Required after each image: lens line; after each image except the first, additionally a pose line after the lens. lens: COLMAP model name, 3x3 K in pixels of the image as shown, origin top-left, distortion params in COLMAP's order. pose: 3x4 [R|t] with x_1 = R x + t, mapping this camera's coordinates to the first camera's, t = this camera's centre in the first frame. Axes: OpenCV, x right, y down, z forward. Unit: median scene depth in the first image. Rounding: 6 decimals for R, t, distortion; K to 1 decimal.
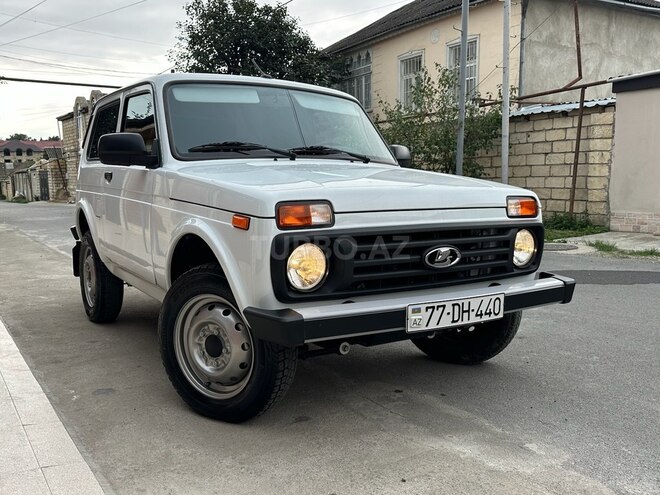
lens RADIAL K [[607.4, 0, 328.5], [0, 607.4, 244.4], [0, 0, 1]] dist [0.061534, -0.002829]
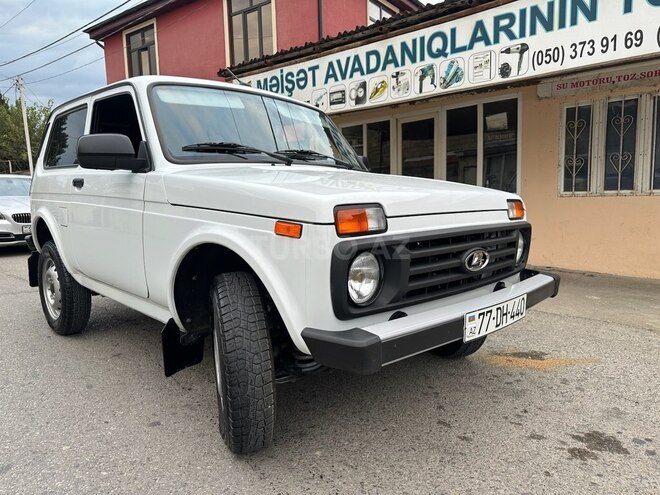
lens RADIAL K [[466.2, 0, 332.3], [0, 466.2, 243.4], [0, 0, 1]] dist [0.037390, -0.049226]
pose [[0.974868, -0.027458, 0.221087, -0.205716], [0.026824, 0.999623, 0.005870, -0.017130], [-0.221165, 0.000208, 0.975236, 0.303560]]
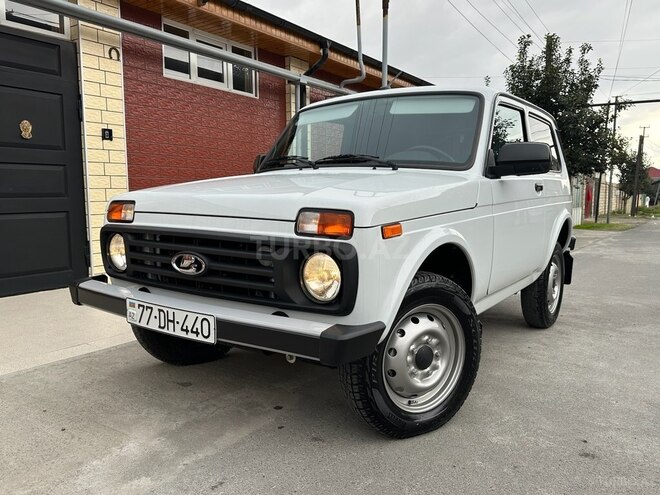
lens RADIAL K [[533.4, 0, 330.0], [0, 533.4, 247.5], [0, 0, 1]] dist [0.036813, -0.003767]
pose [[0.390801, 0.100933, -0.914925, 1.043883], [-0.106324, 0.992267, 0.064050, -0.083601], [0.914314, 0.072247, 0.398510, 0.846665]]
